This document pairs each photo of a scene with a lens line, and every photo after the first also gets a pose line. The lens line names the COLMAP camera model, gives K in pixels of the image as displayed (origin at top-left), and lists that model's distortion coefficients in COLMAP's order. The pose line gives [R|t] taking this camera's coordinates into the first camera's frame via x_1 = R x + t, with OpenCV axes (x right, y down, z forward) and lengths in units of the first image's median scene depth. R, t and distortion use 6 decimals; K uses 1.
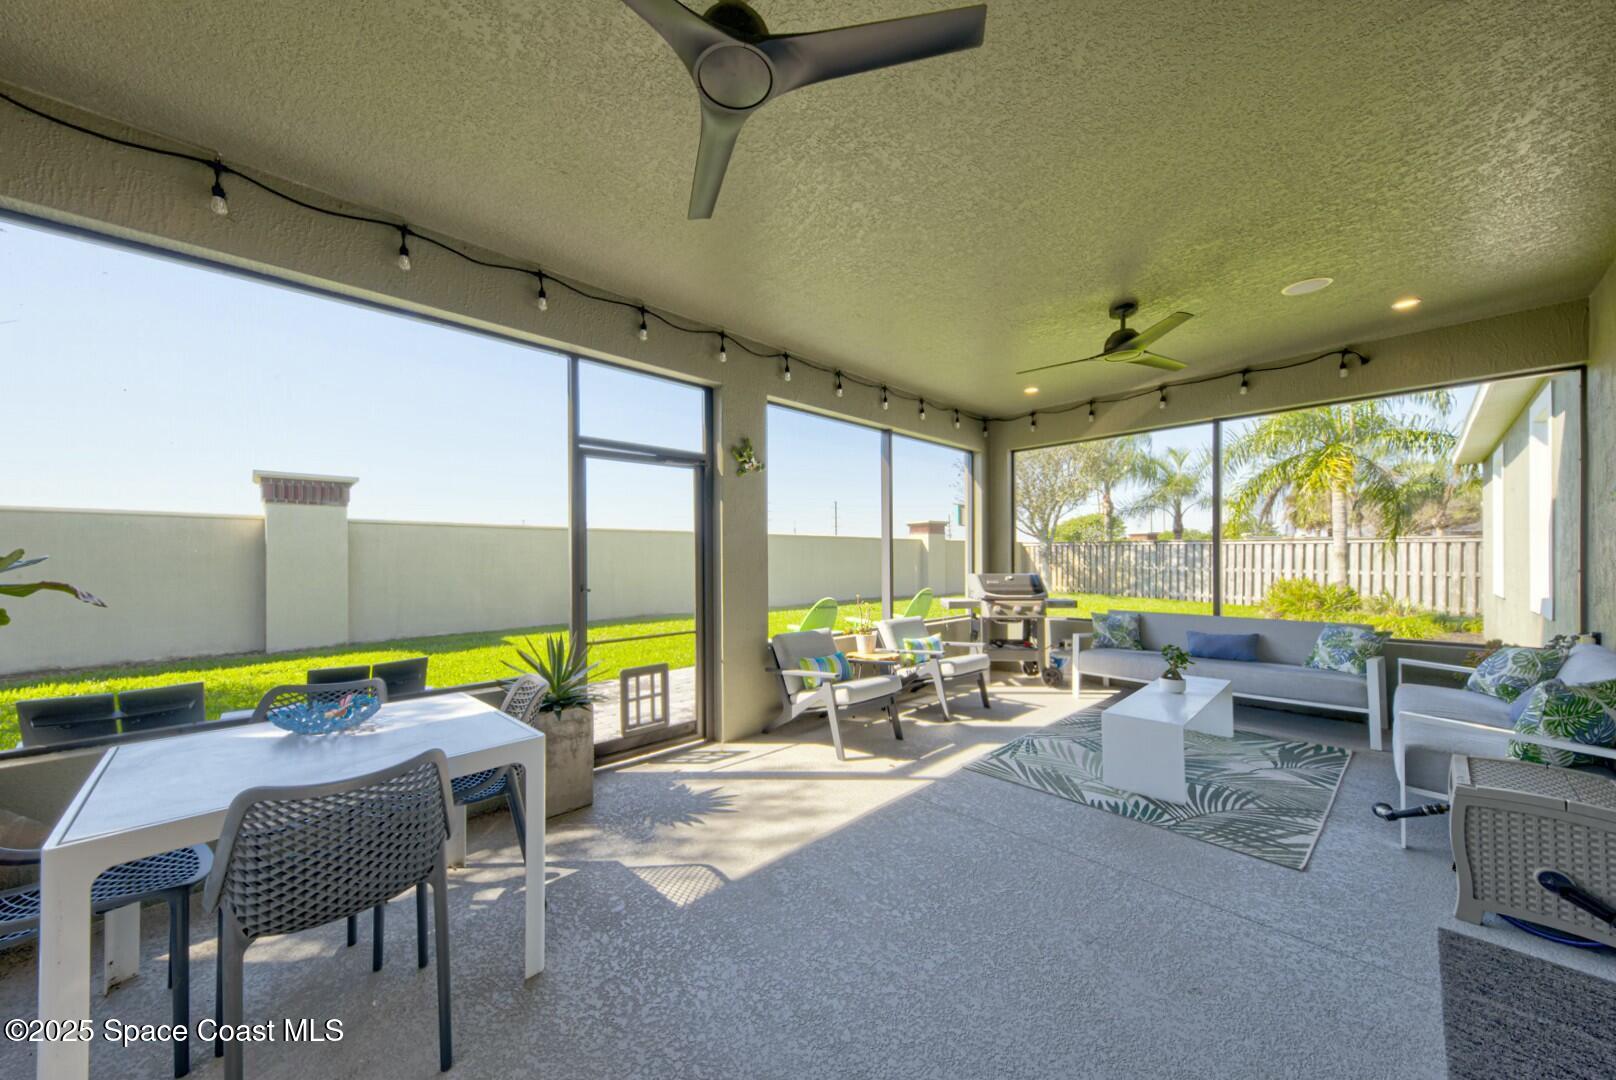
lens RADIAL K [[577.3, 0, 804.2], [0, 577.3, 556.4], [0, 0, 1]] dist [-0.000122, -0.000001]
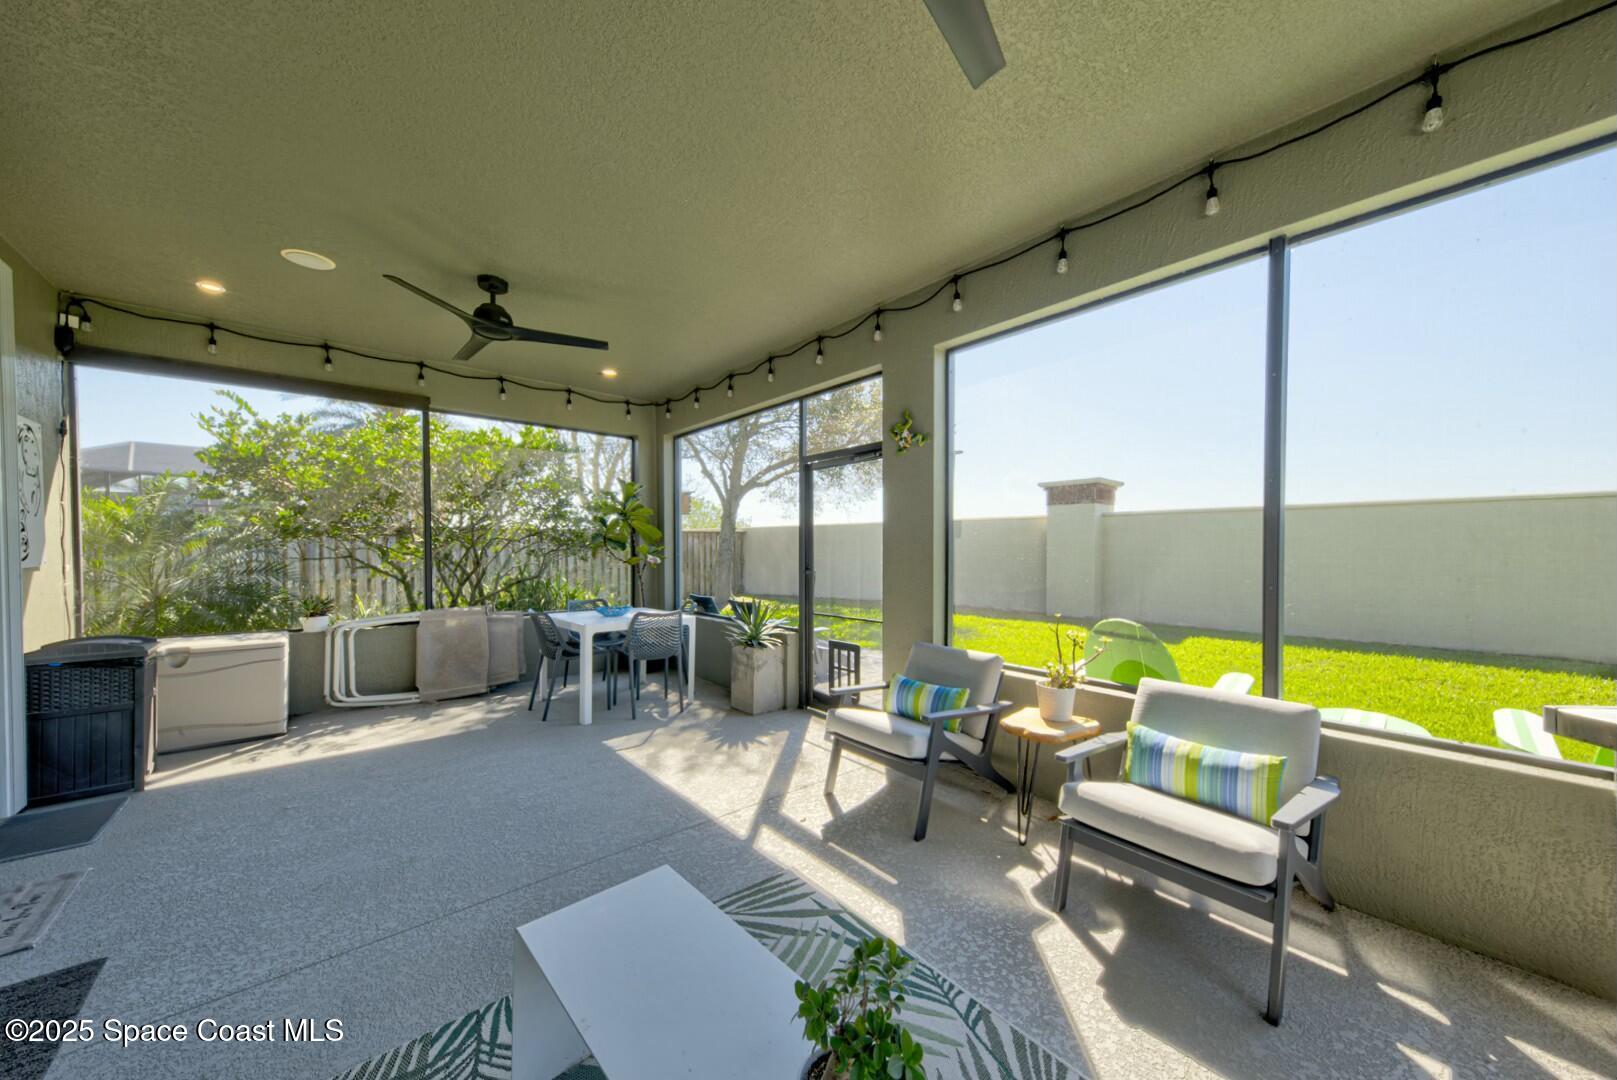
lens RADIAL K [[571.3, 0, 805.8], [0, 571.3, 562.4], [0, 0, 1]] dist [0.014840, -0.000013]
pose [[-0.076762, 0.026679, -0.996692, 0.924295], [0.000720, 0.999643, 0.026703, 0.000424], [0.997049, 0.001332, -0.076754, 1.086009]]
